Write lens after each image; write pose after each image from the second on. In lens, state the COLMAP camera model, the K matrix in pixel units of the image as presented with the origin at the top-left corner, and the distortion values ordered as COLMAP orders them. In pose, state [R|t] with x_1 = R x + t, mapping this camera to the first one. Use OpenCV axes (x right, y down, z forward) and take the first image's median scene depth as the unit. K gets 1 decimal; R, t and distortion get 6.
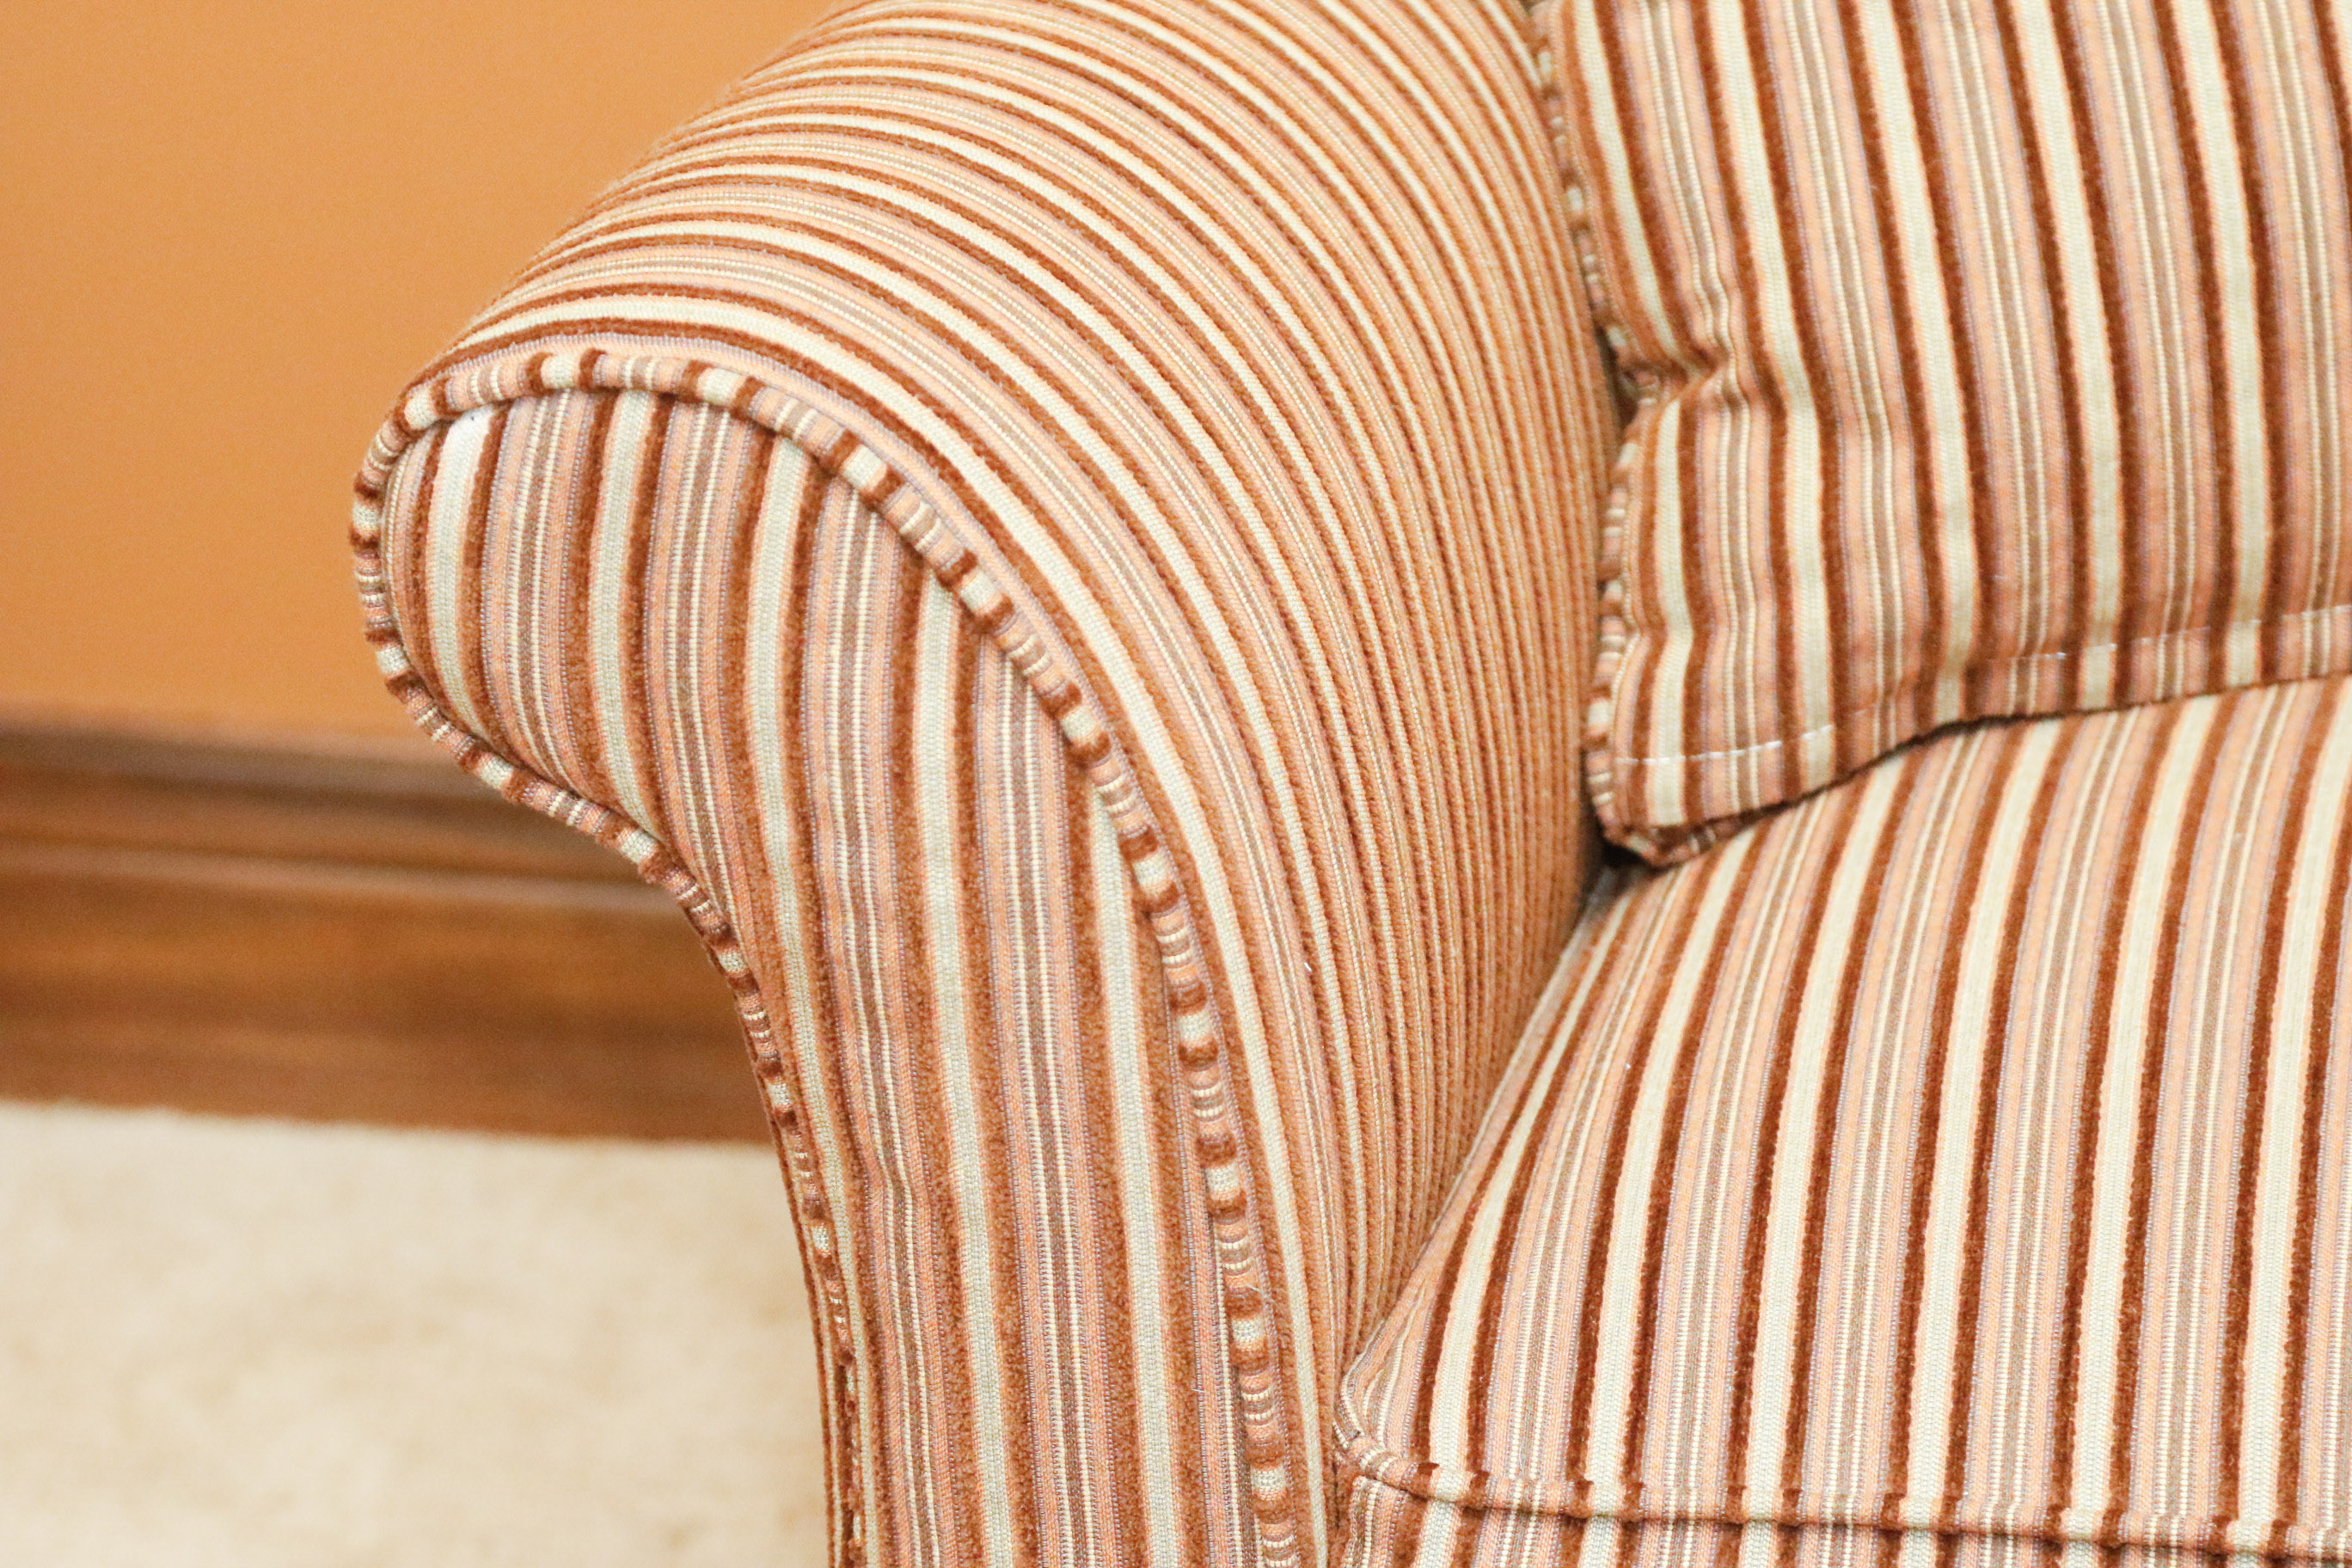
lens RADIAL K [[10957.8, 0, 1174.7], [0, 10957.8, 787.3], [0, 0, 1]] dist [0.746364, 0.000000]
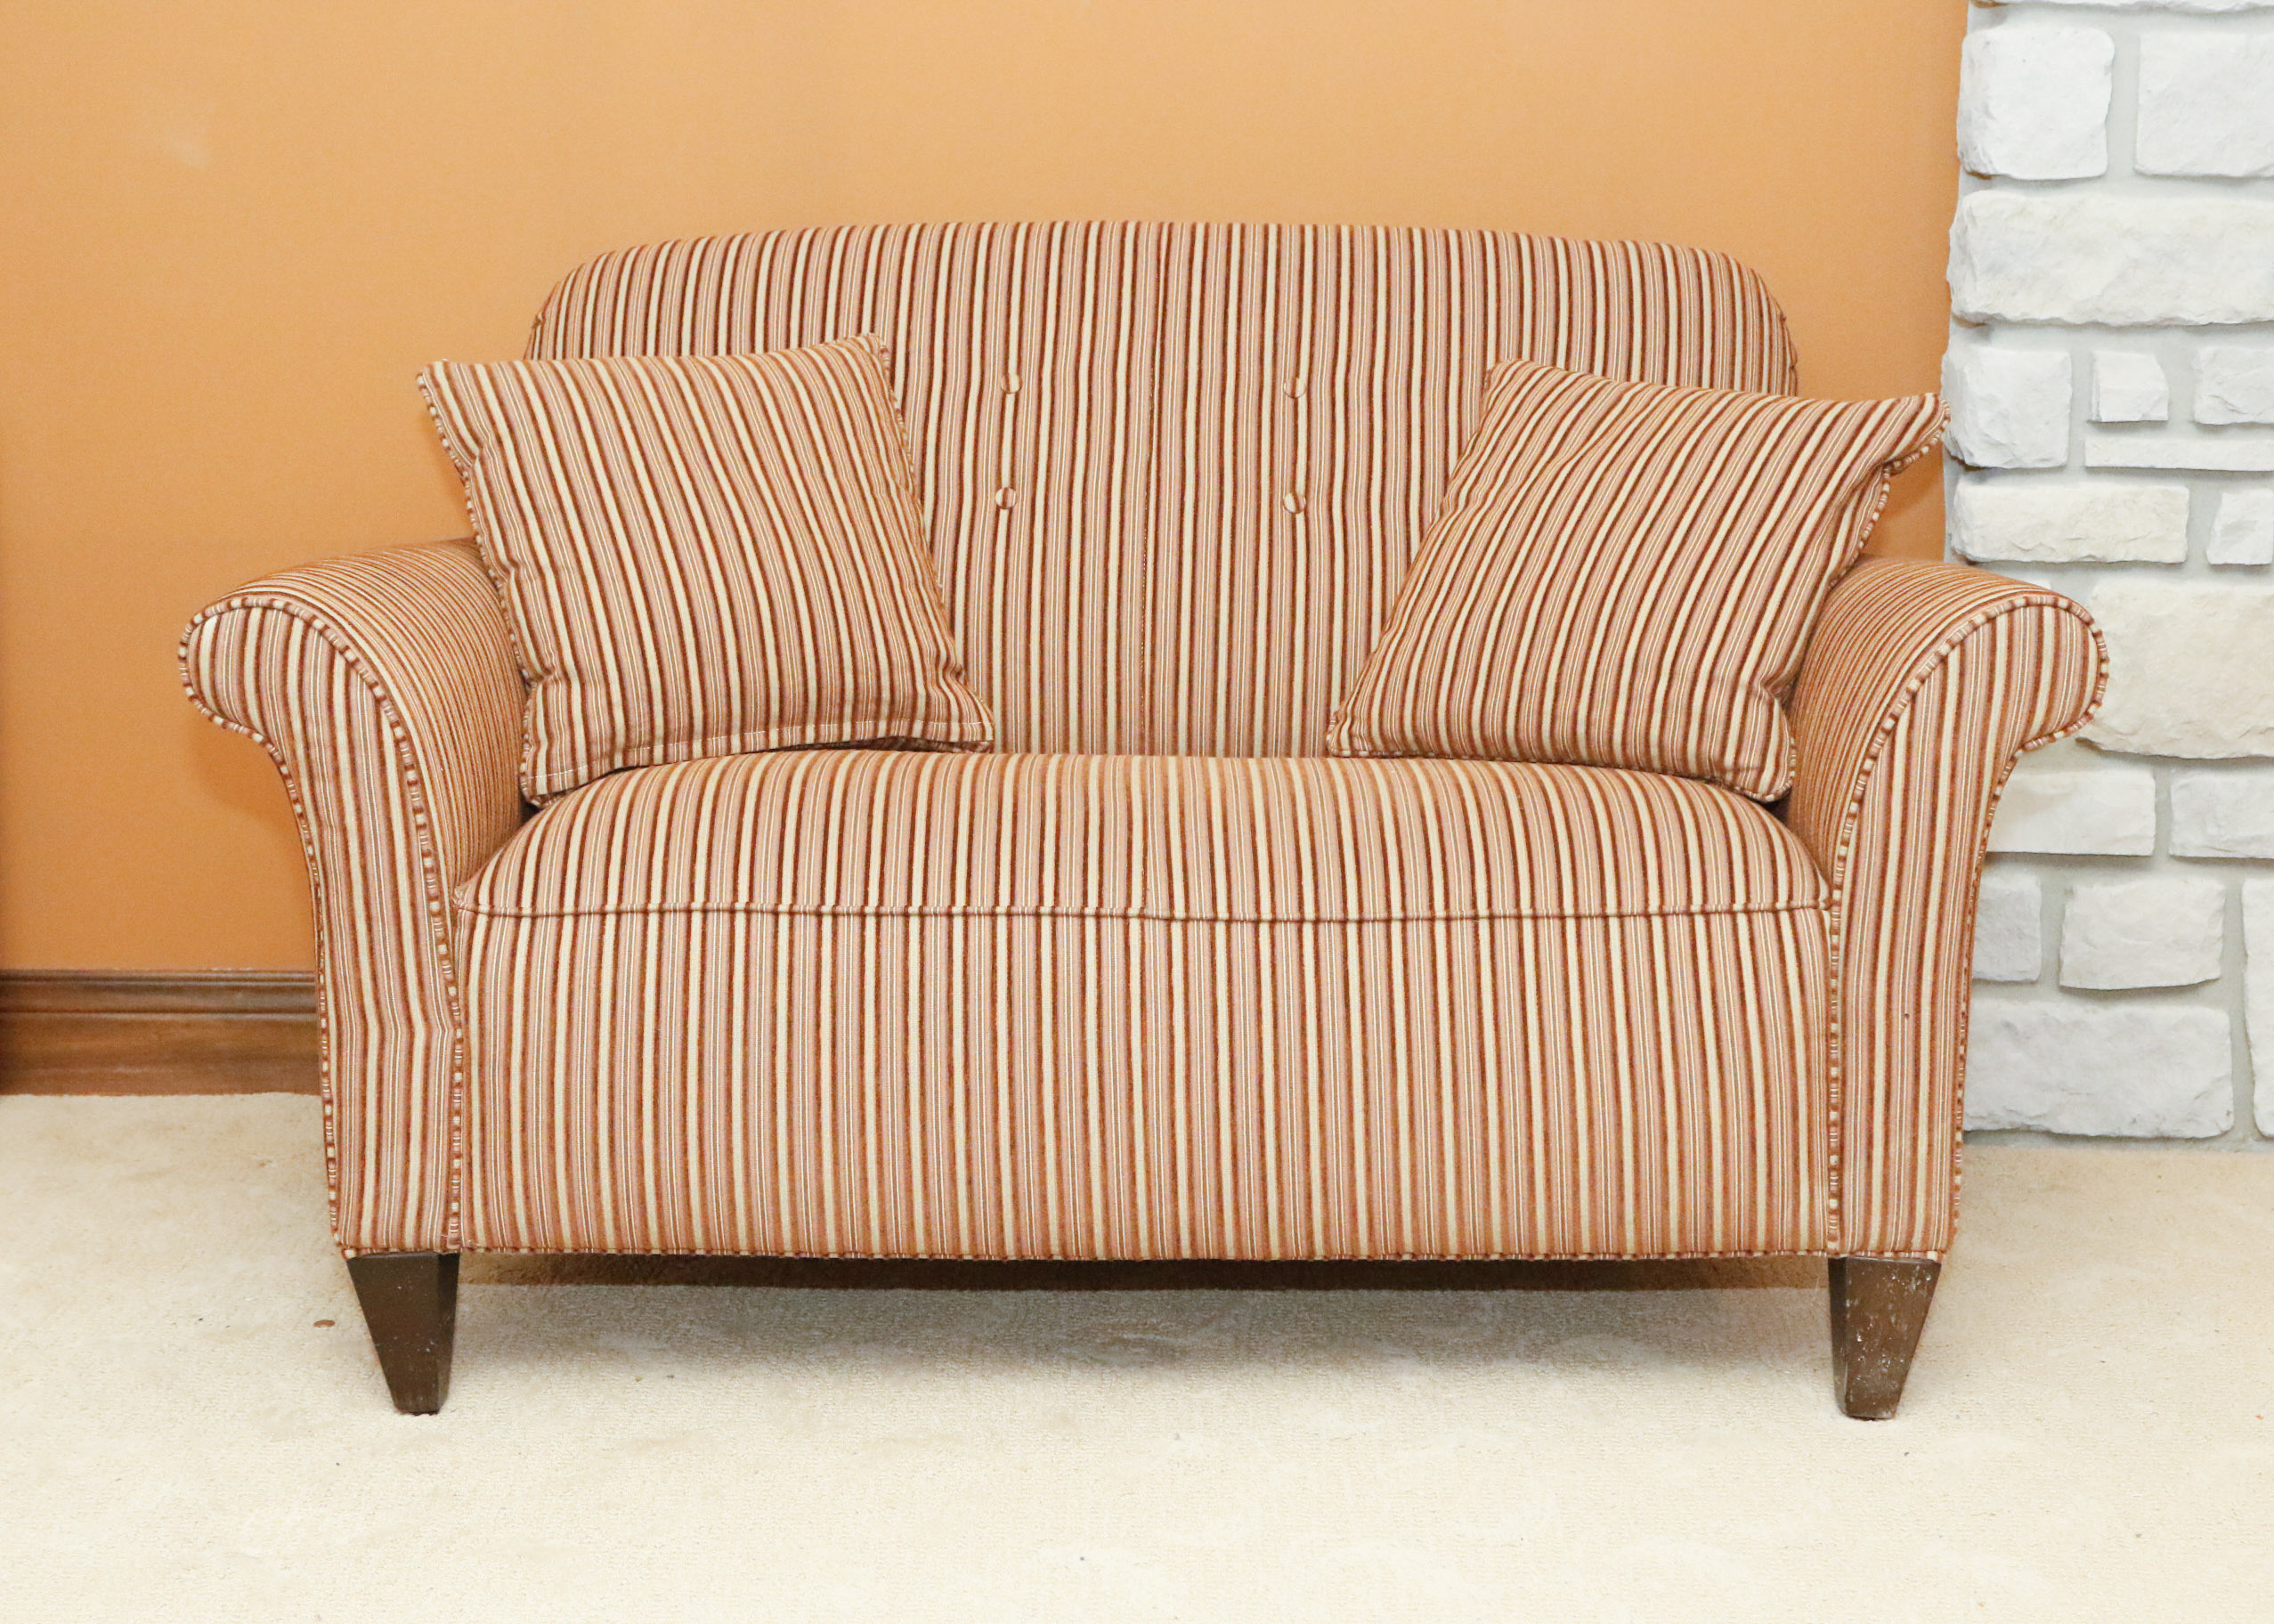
lens RADIAL K [[4323.4, 0, 1141.3], [0, 4323.4, 810.7], [0, 0, 1]] dist [0.087687, 0.000000]
pose [[0.985166, -0.023385, 0.170005, -0.004317], [0.062002, 0.972255, -0.225557, 0.365877], [-0.160014, 0.232751, 0.959282, -0.439722]]
